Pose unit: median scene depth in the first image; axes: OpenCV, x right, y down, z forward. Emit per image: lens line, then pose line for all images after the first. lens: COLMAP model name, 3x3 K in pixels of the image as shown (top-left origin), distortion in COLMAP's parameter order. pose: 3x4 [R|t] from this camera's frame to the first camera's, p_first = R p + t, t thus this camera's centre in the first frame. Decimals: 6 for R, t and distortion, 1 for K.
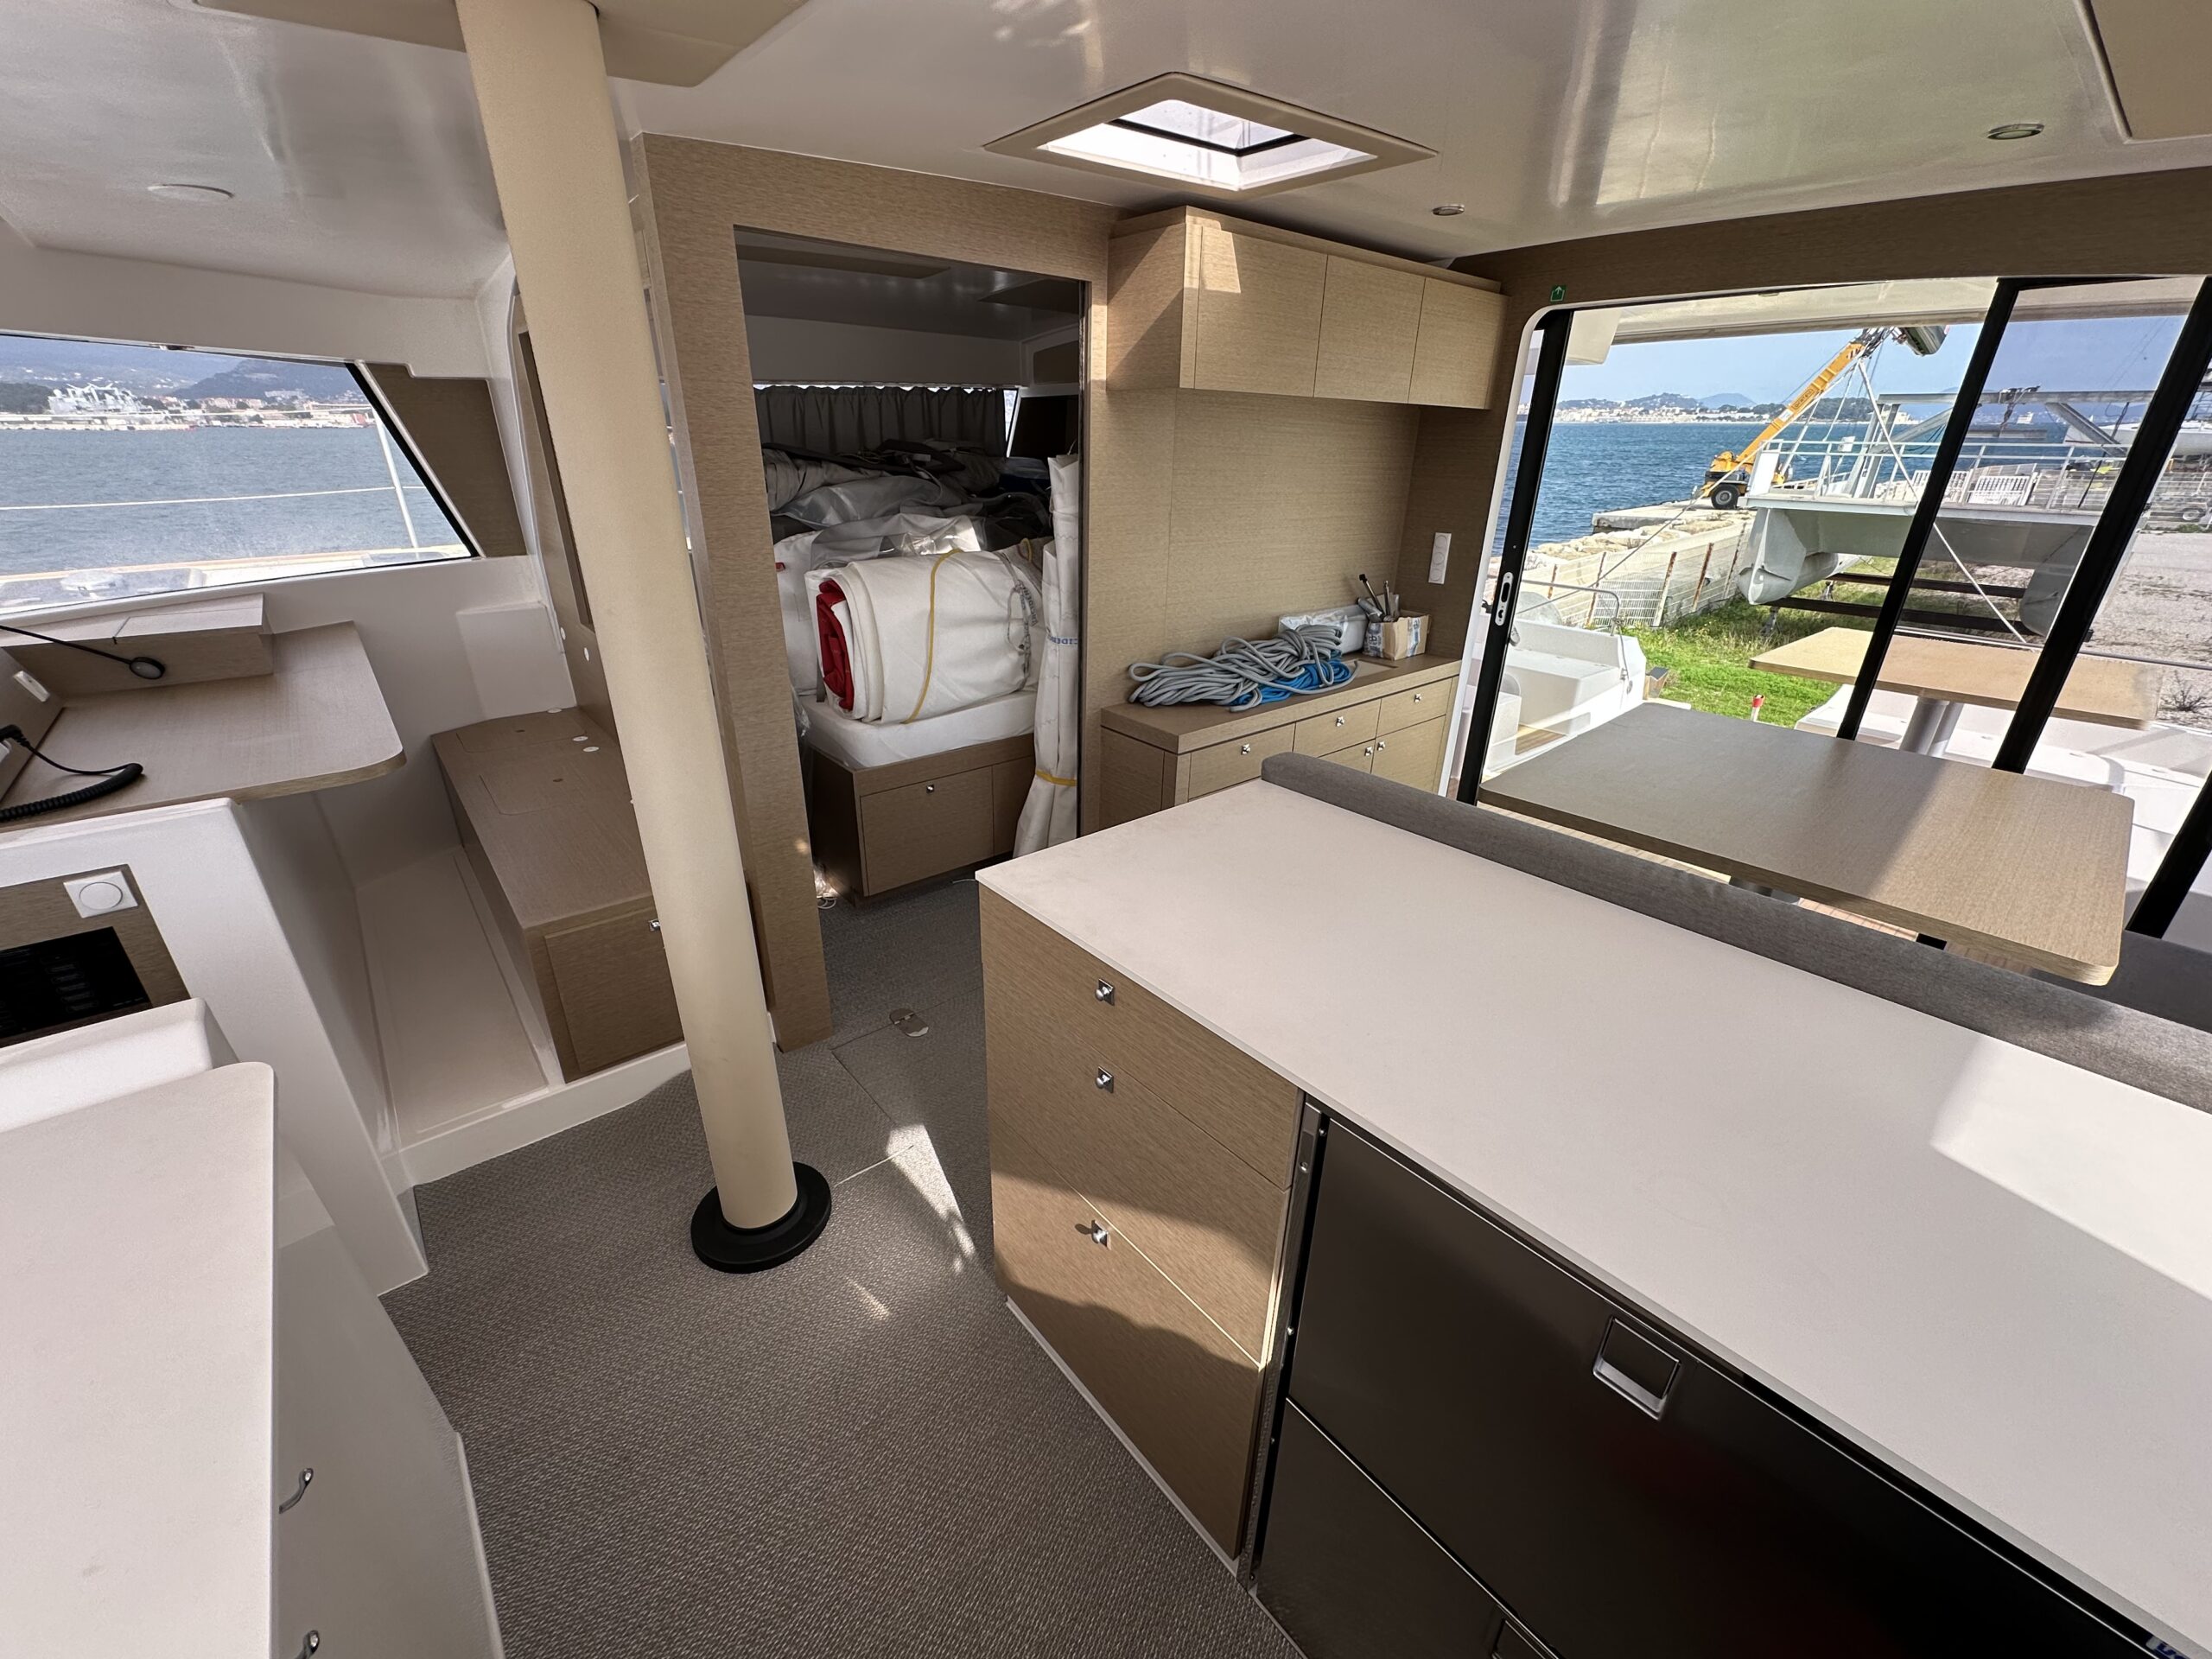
lens RADIAL K [[883.4, 0, 1106.0], [0, 883.4, 829.5], [0, 0, 1]] dist [0.000361, -0.000743]
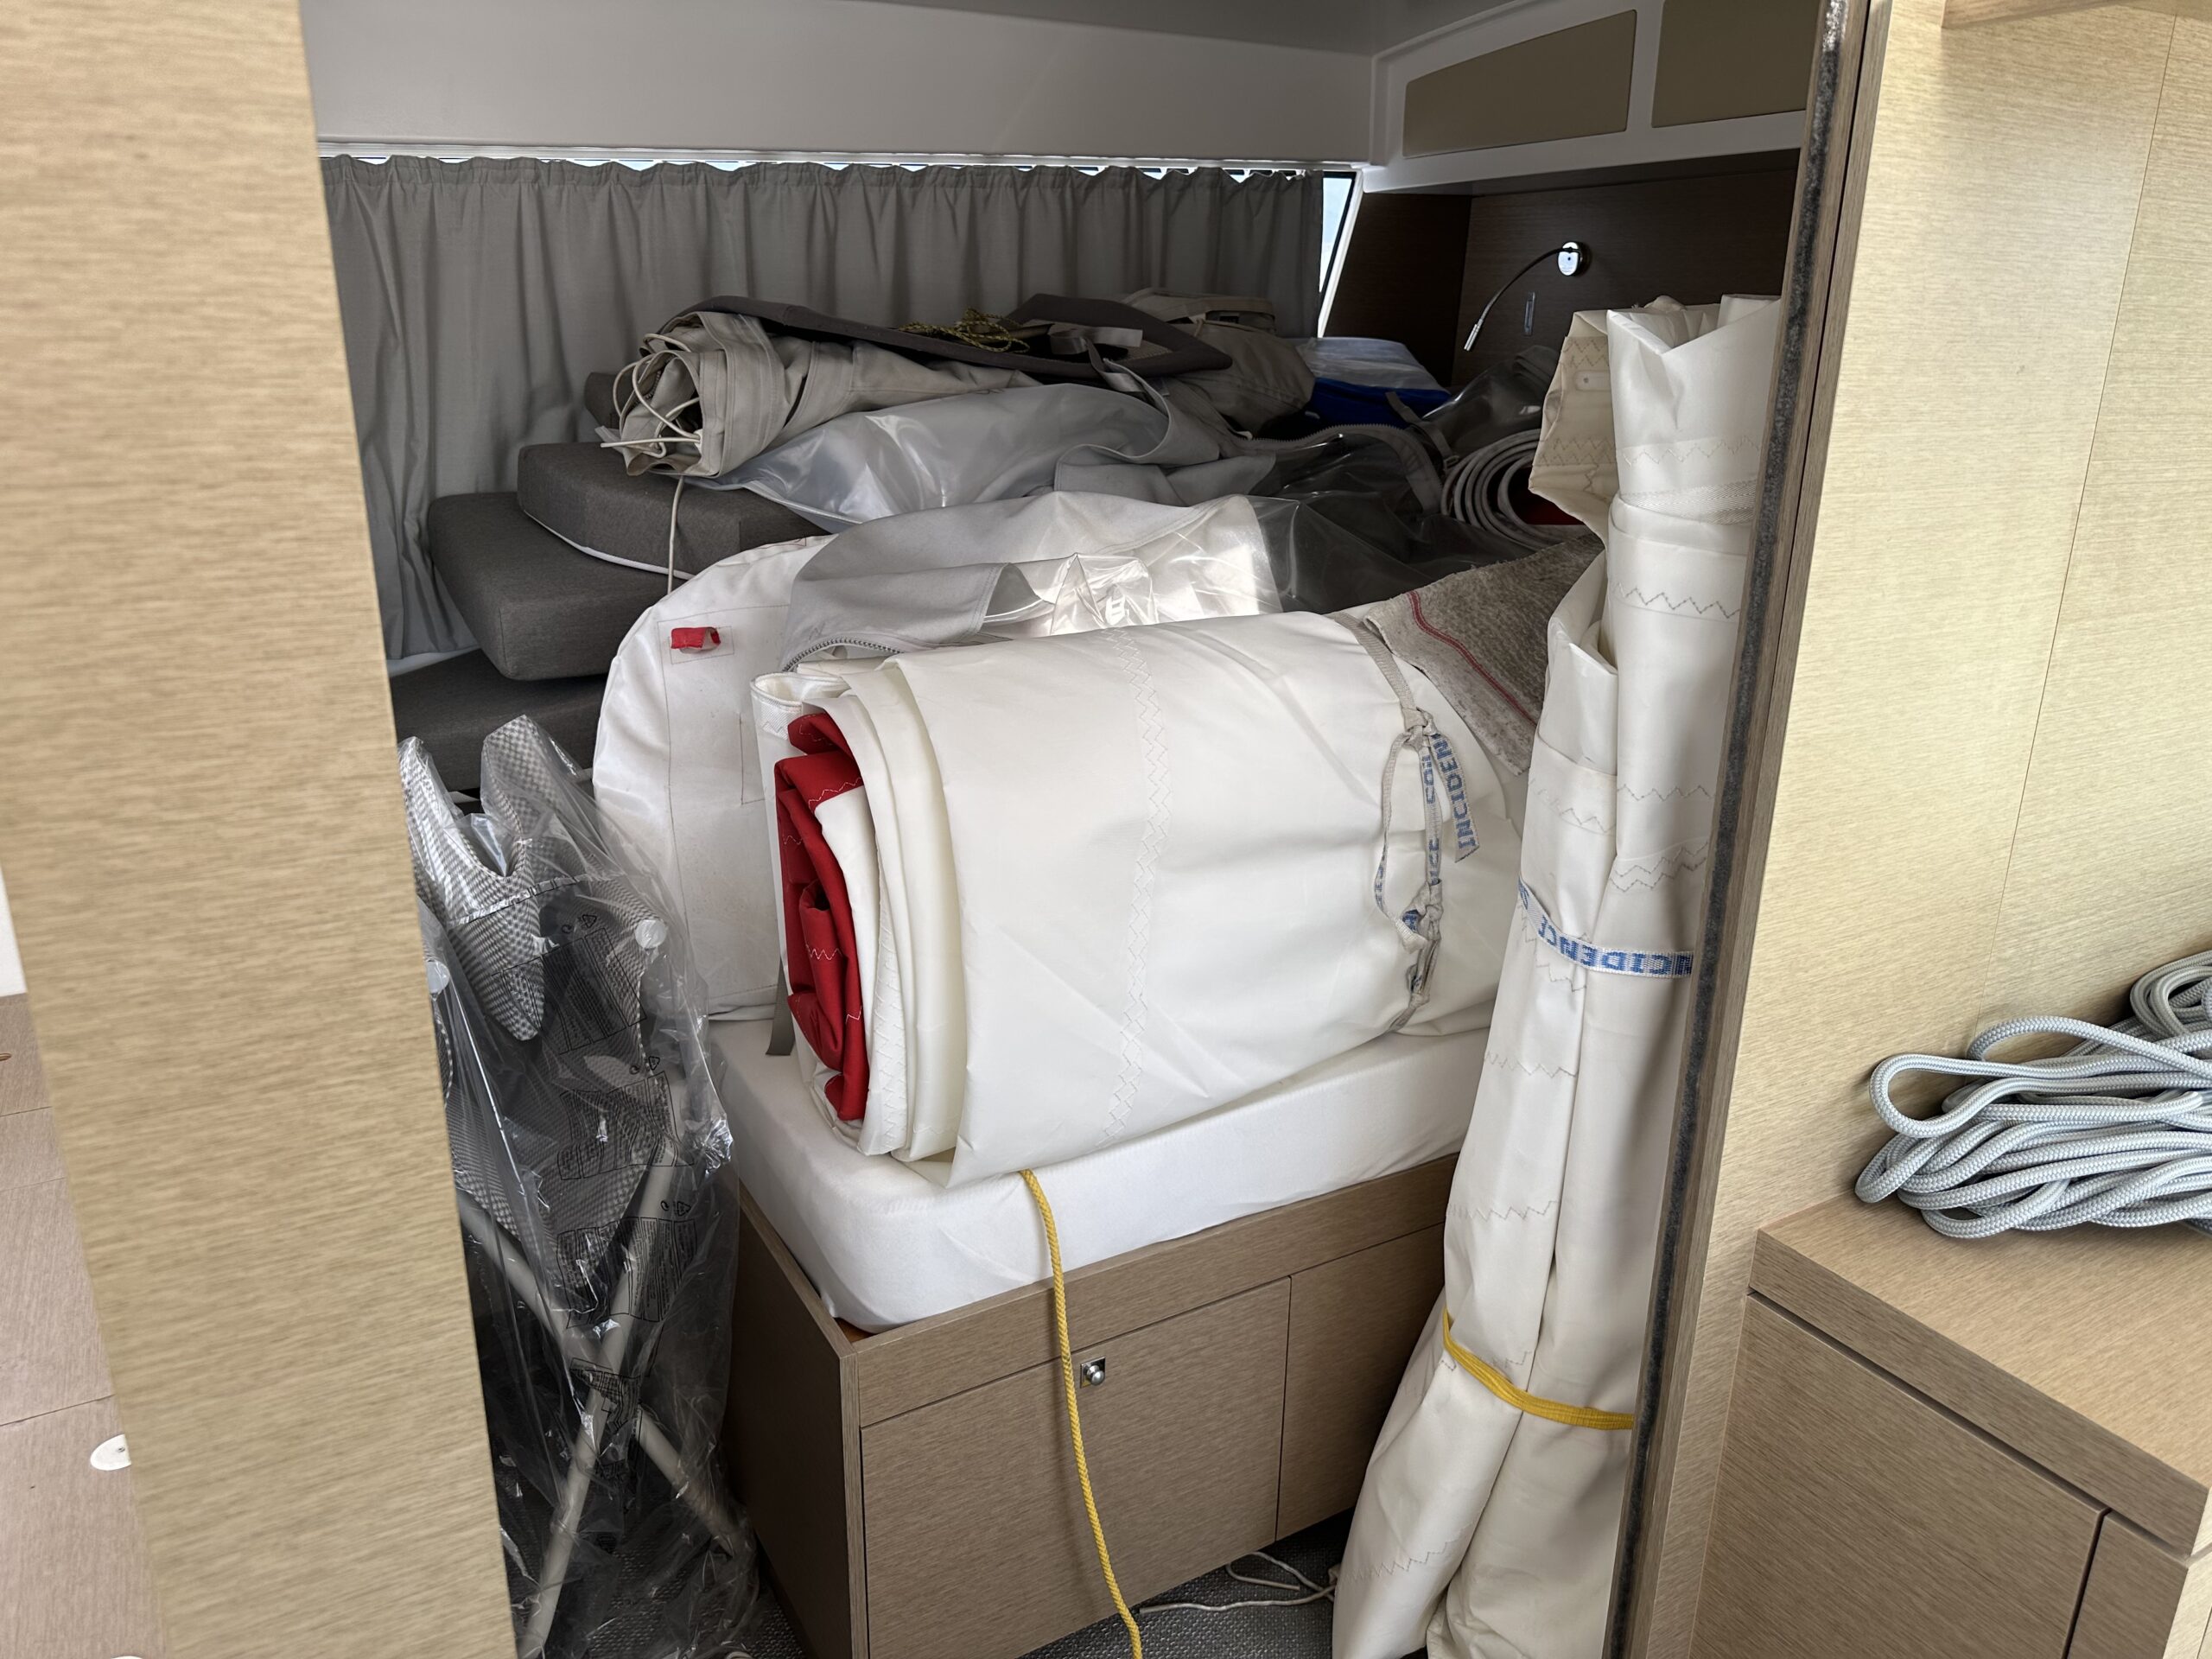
lens RADIAL K [[1557.1, 0, 1106.0], [0, 1557.1, 829.5], [0, 0, 1]] dist [0.118297, -0.212063]
pose [[0.983838, 0.045791, -0.173106, -0.107638], [-0.063672, 0.993029, -0.099194, -0.175825], [0.167357, 0.108613, 0.979895, 0.441187]]
